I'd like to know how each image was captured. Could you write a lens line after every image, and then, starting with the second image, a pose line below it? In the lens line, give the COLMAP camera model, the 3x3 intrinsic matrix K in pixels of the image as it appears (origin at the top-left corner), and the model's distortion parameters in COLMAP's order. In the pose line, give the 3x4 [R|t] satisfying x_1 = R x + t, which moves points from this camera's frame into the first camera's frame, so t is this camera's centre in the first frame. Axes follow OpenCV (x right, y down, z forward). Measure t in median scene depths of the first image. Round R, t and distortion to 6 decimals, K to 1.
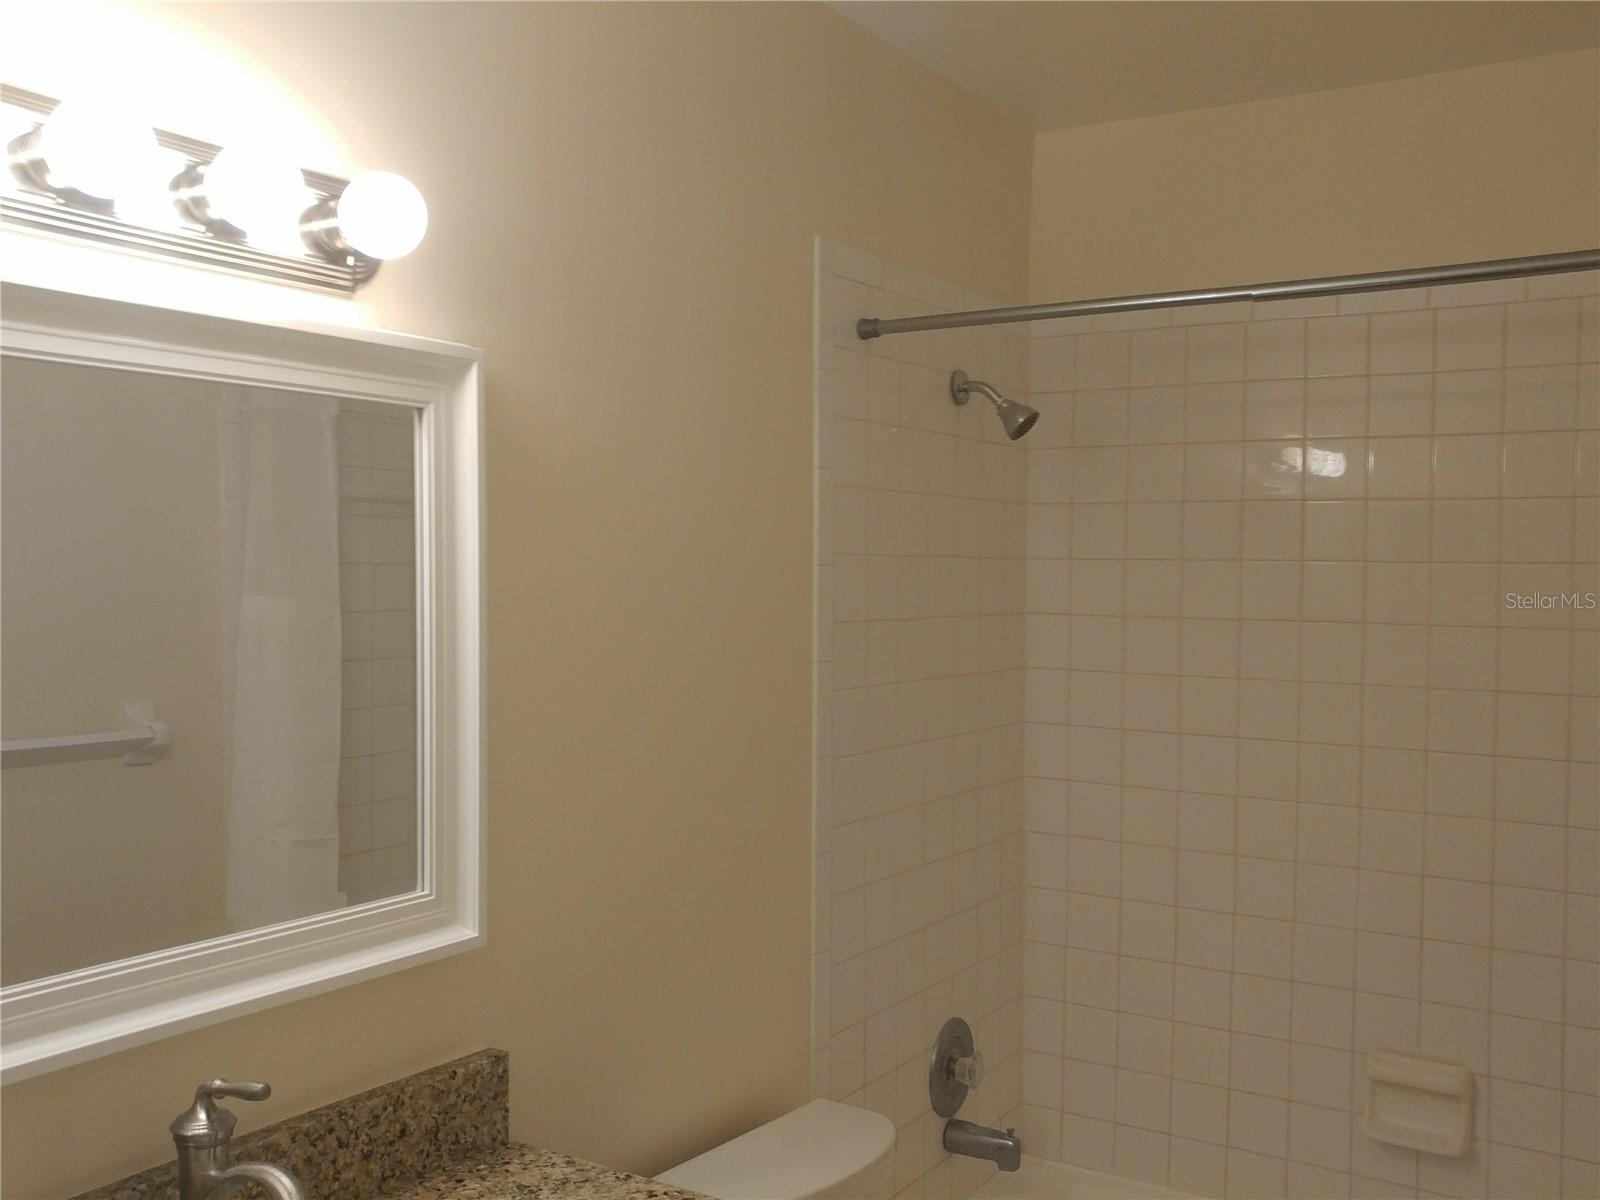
lens RADIAL K [[1542.8, 0, 800.0], [0, 1542.8, 600.0], [0, 0, 1]] dist [0.000578, -0.012366]
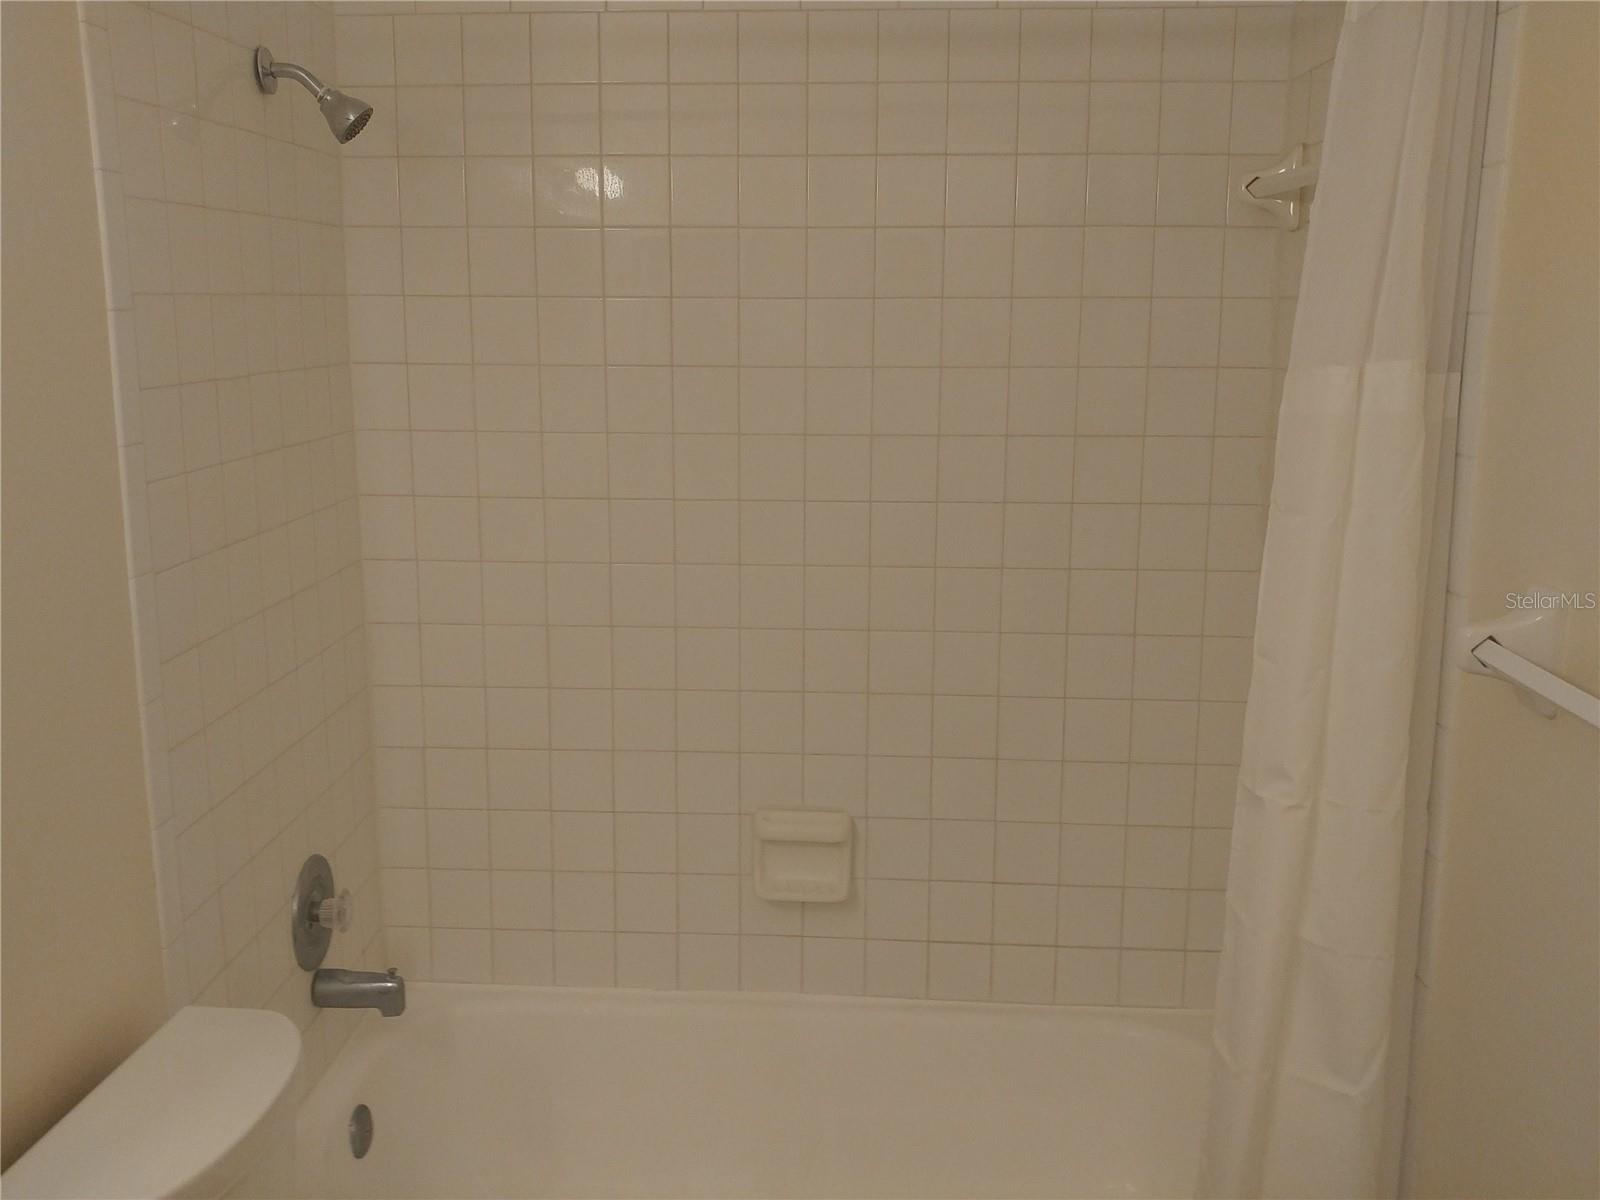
lens RADIAL K [[1542.8, 0, 800.0], [0, 1542.8, 600.0], [0, 0, 1]] dist [0.000578, -0.012366]
pose [[0.874472, -0.103393, 0.473929, -0.052527], [0.019665, 0.983773, 0.178336, -0.010619], [-0.484677, -0.146631, 0.862315, 0.172690]]
